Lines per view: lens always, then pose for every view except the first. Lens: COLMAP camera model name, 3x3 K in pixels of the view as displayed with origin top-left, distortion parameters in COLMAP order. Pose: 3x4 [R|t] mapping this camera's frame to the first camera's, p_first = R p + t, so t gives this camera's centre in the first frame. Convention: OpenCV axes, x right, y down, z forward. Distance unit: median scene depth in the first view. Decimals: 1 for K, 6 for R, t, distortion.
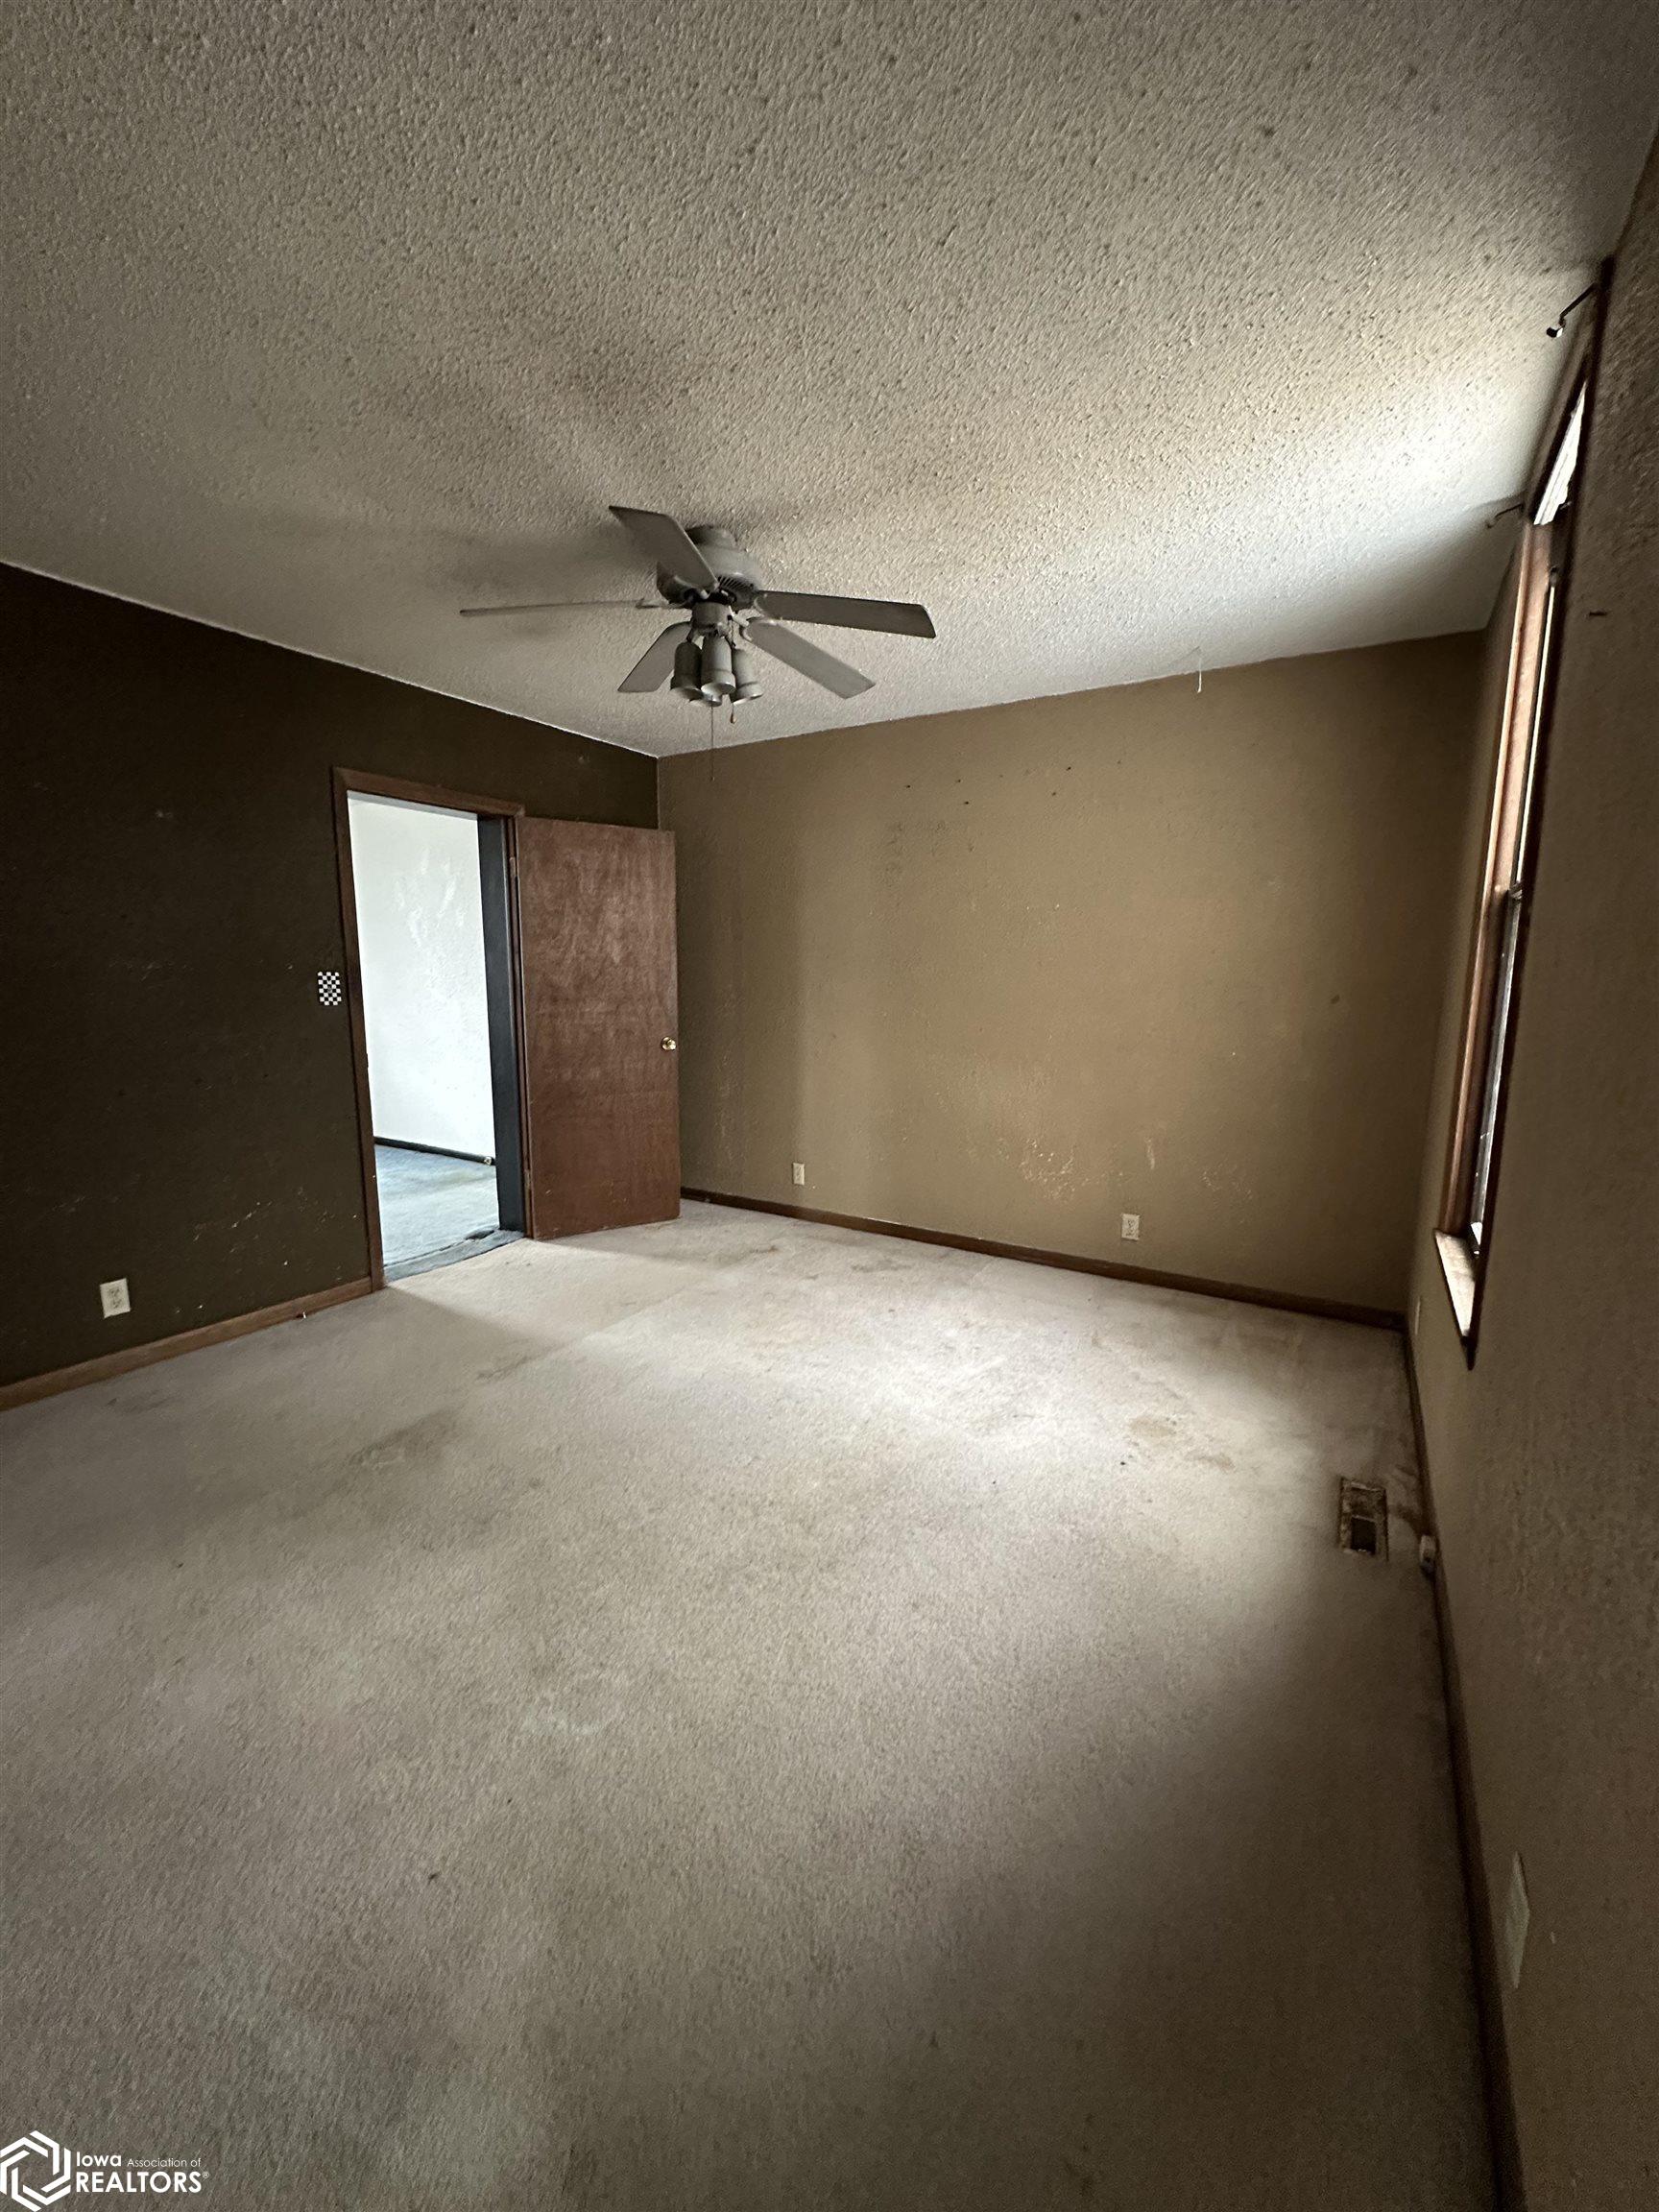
lens RADIAL K [[872.2, 0, 826.8], [0, 872.2, 1109.3], [0, 0, 1]] dist [0.001763, 0.000319]
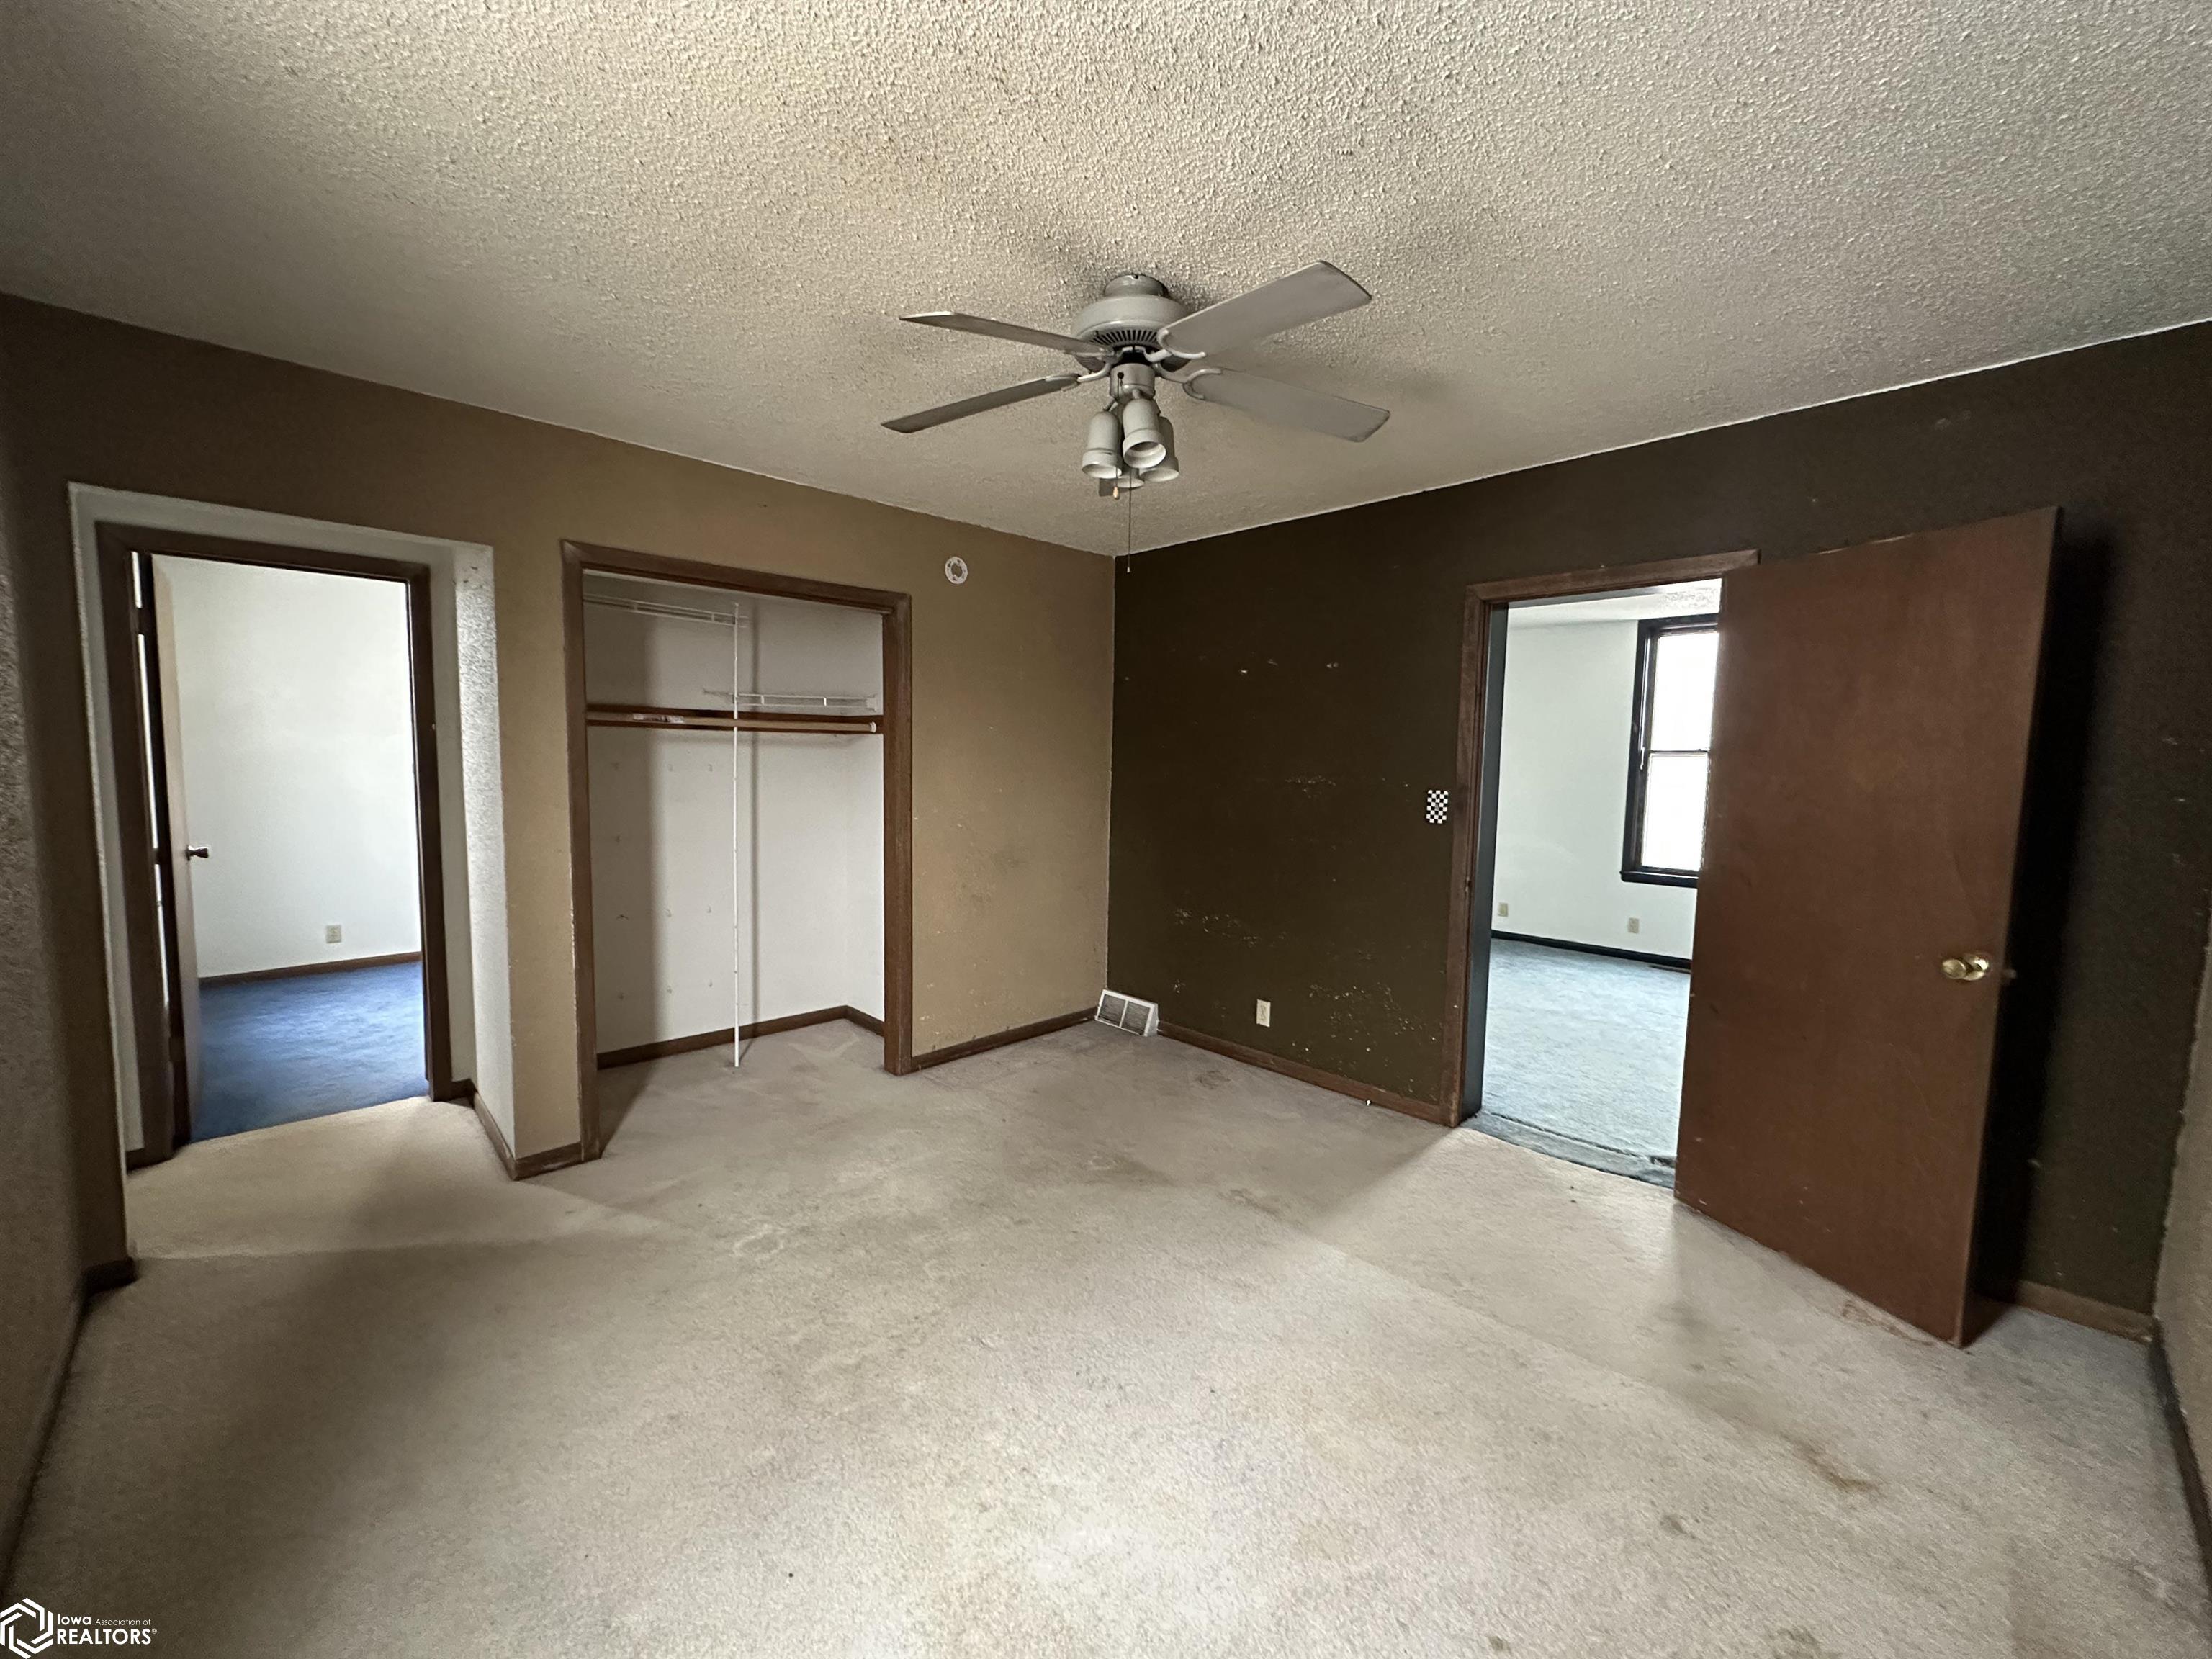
lens RADIAL K [[872.2, 0, 1104.4], [0, 872.2, 825.0], [0, 0, 1]] dist [0.001763, 0.000319]
pose [[-0.243385, 0.063372, -0.967857, 0.494566], [-0.169096, 0.979809, 0.106677, -0.157762], [0.955076, 0.189624, -0.227755, 0.855085]]
